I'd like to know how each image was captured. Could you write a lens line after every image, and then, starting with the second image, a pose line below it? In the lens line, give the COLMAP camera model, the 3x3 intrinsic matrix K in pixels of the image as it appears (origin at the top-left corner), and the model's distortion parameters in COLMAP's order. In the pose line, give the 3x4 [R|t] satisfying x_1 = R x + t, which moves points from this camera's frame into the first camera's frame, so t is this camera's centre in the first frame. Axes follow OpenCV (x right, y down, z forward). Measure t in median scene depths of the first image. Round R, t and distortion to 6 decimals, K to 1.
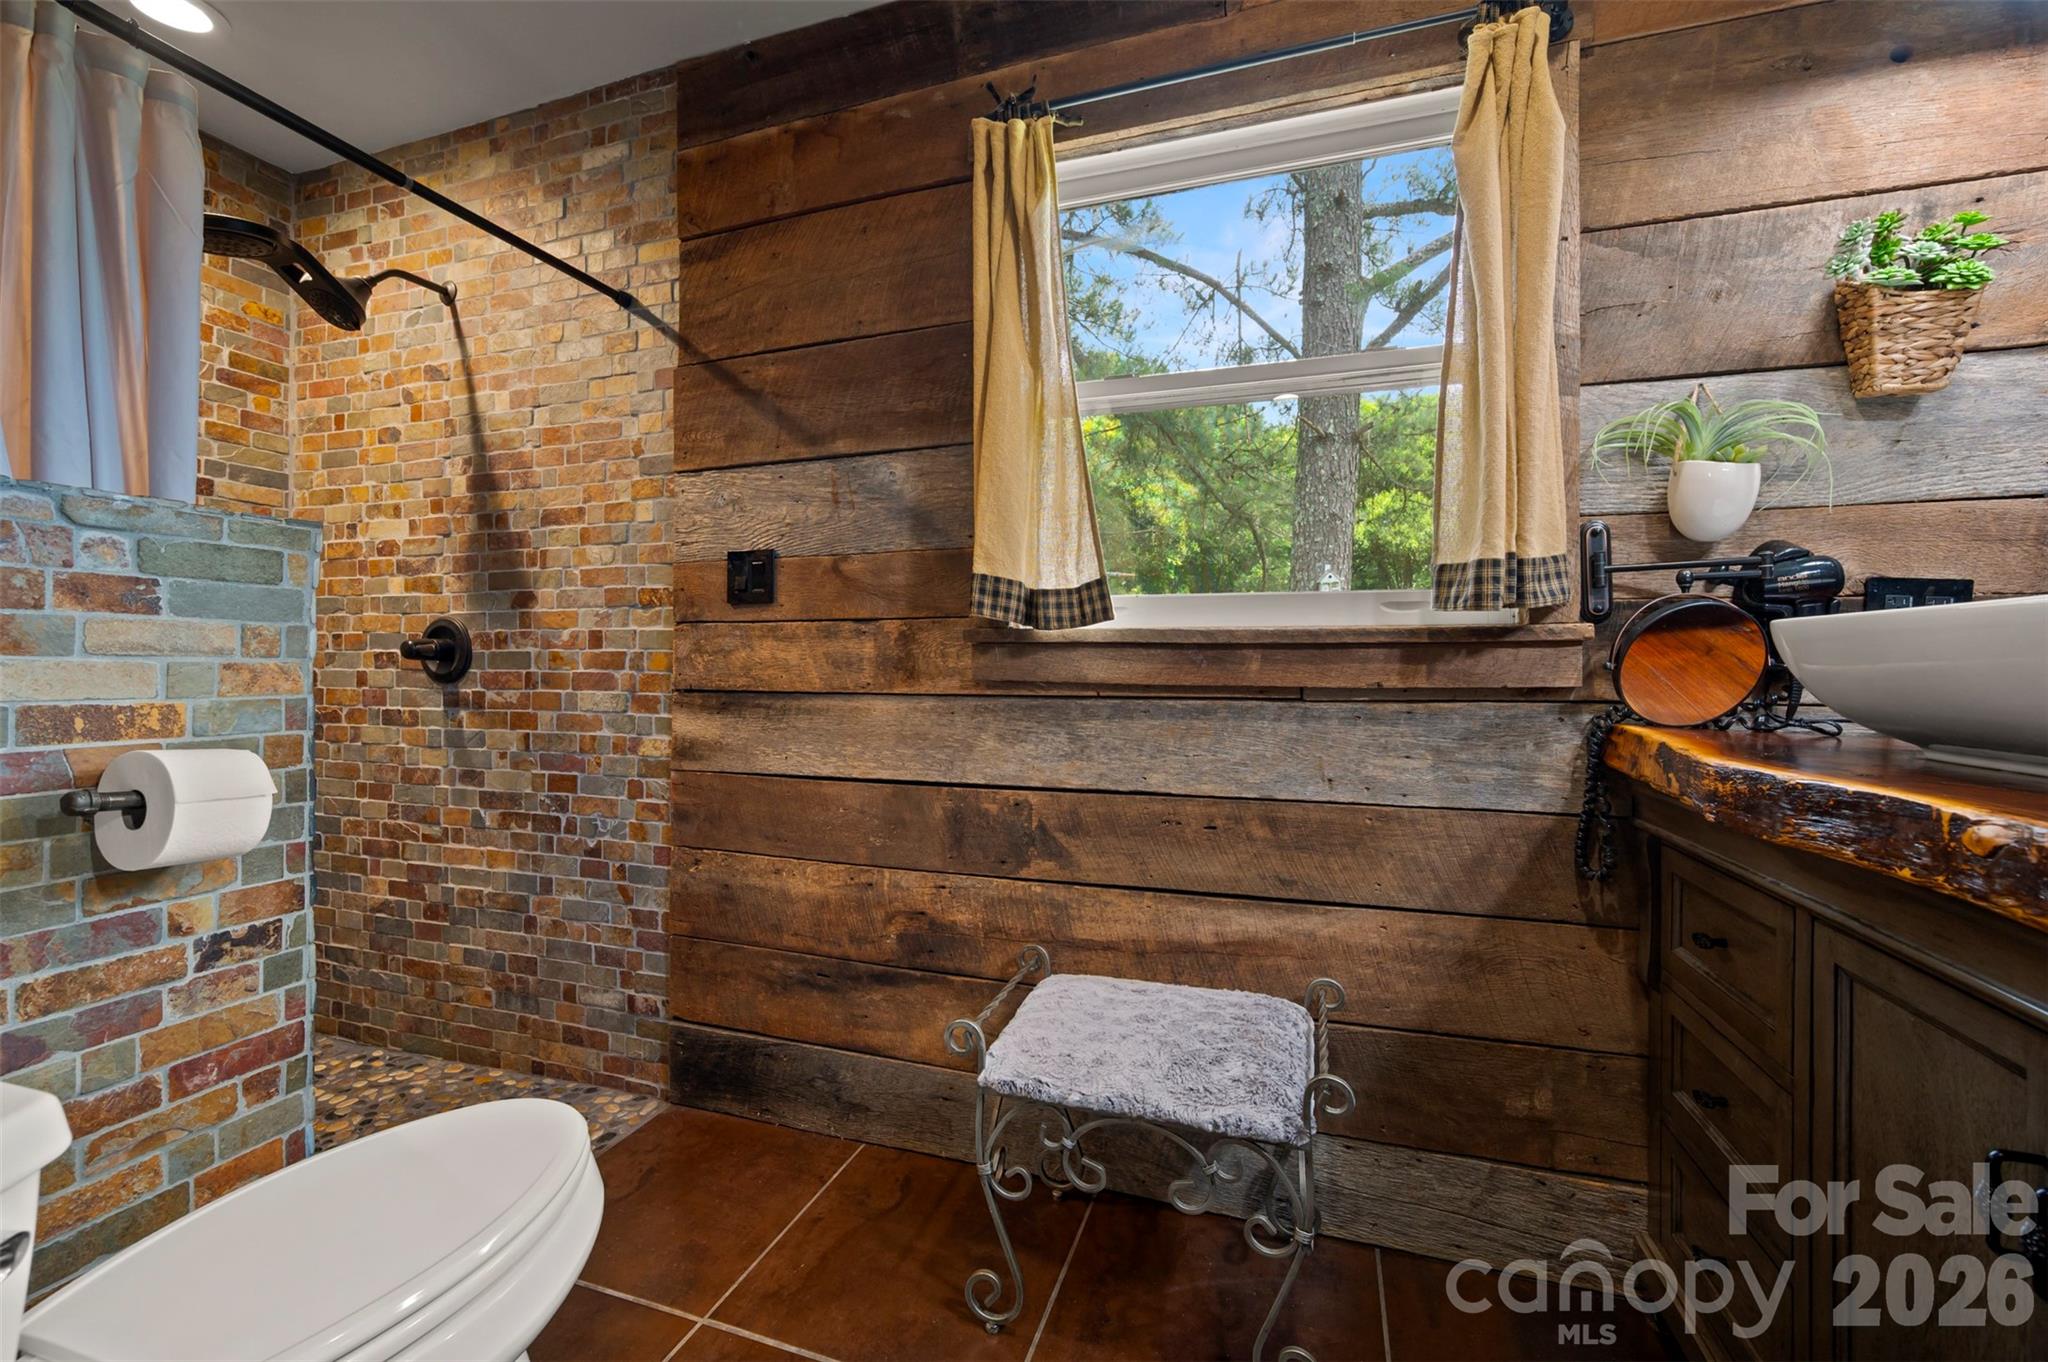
lens RADIAL K [[829.1, 0, 1034.0], [0, 829.1, 663.0], [0, 0, 1]] dist [-0.000372, -0.000148]
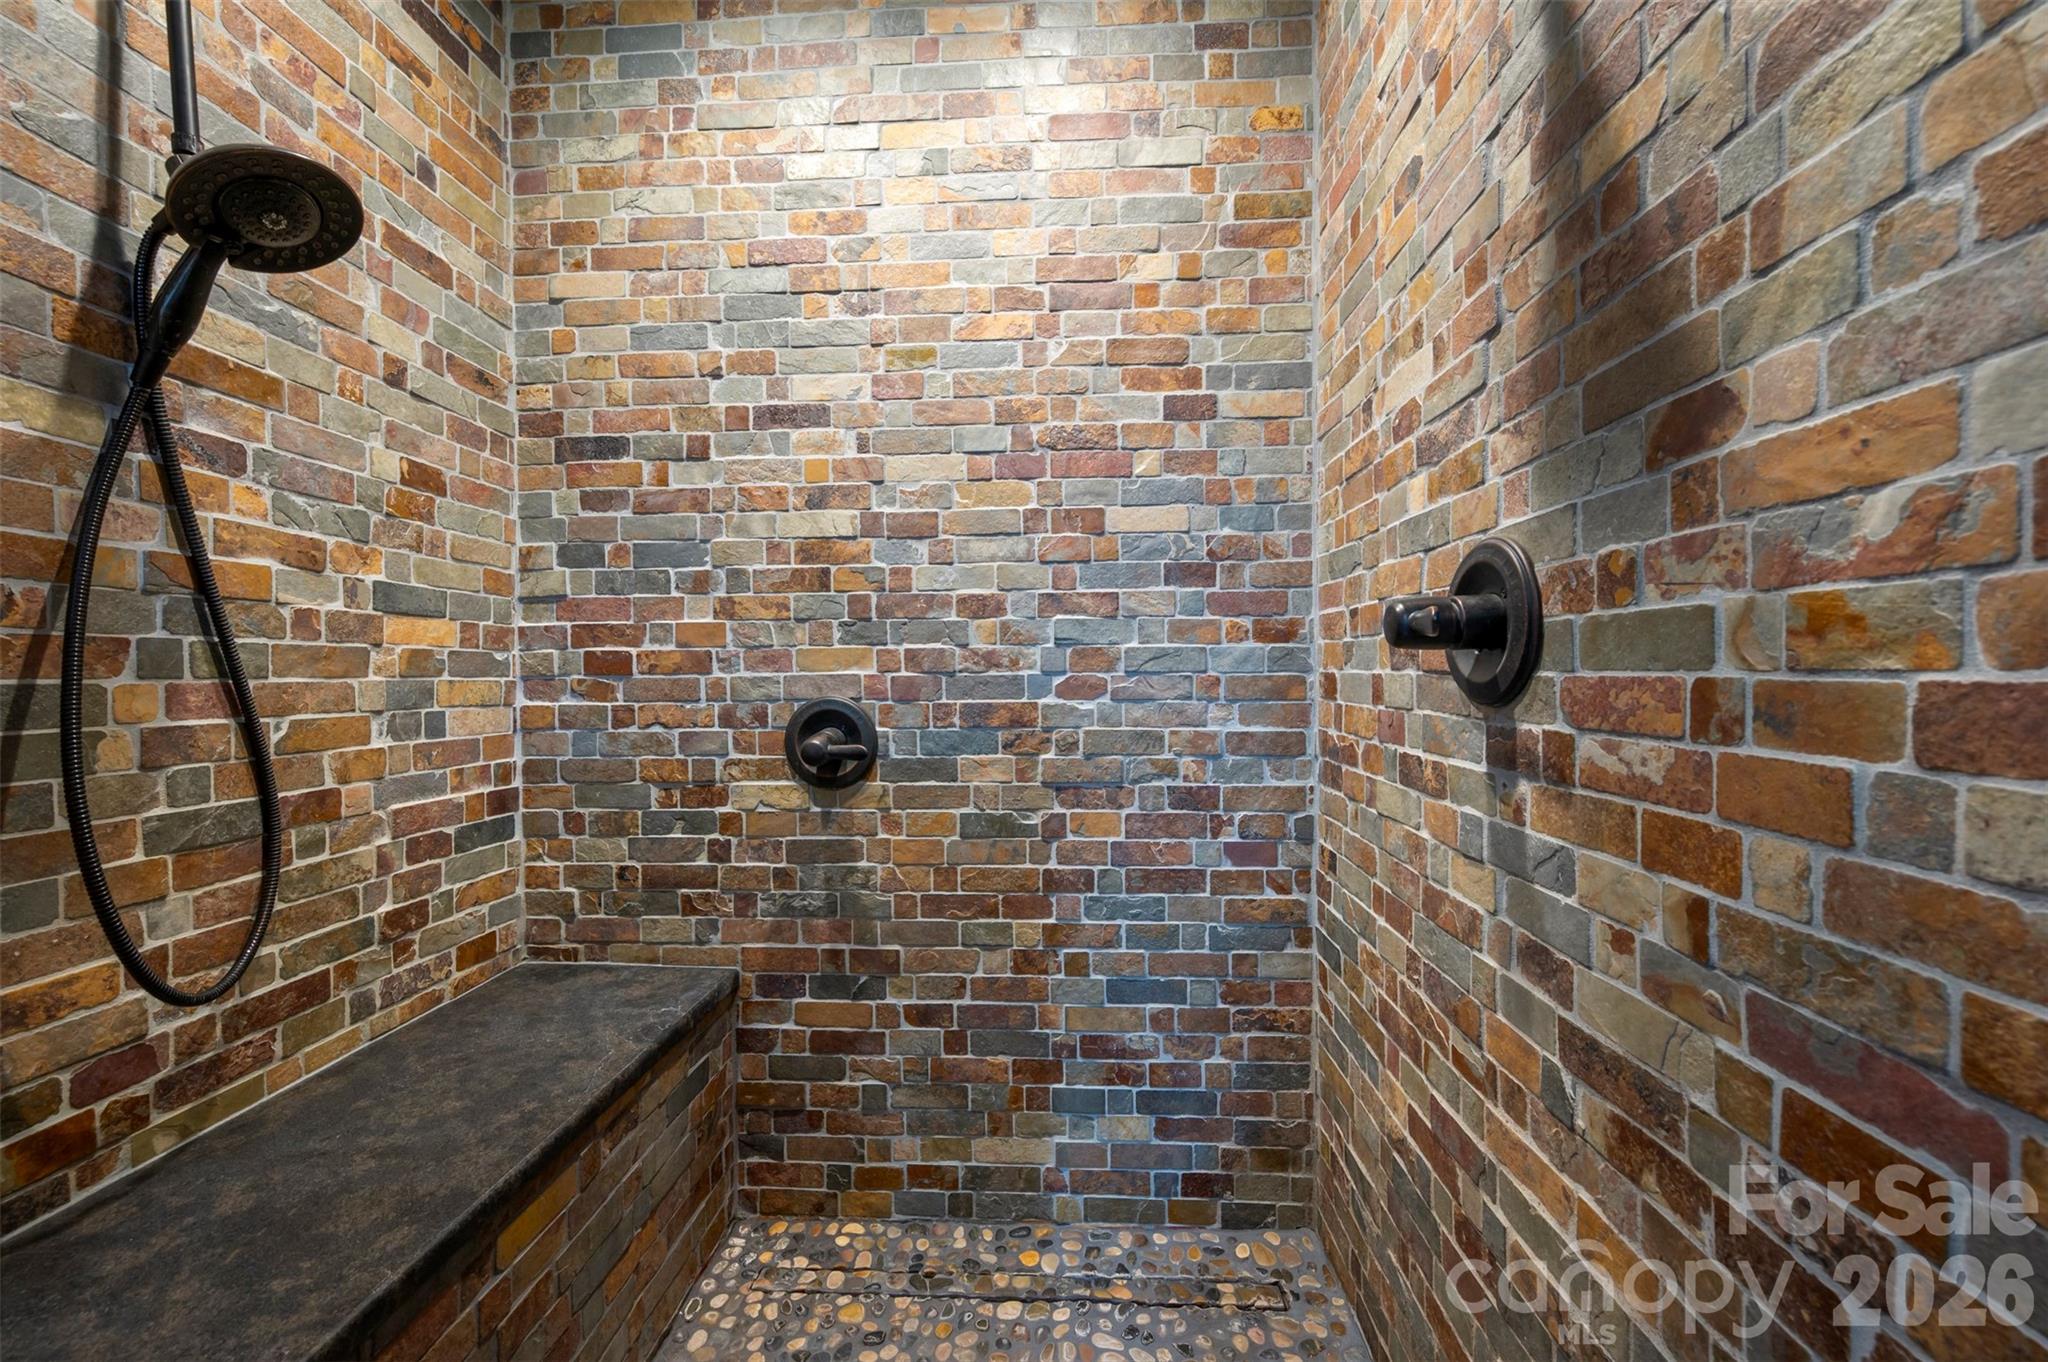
lens RADIAL K [[802.0, 0, 1024.0], [0, 802.0, 681.0], [0, 0, 1]] dist [0.000407, 0.000051]
pose [[0.250206, 0.010691, -0.968134, -0.497974], [0.007913, 0.999883, 0.013087, 0.007162], [0.968160, -0.010935, 0.250092, 0.871096]]
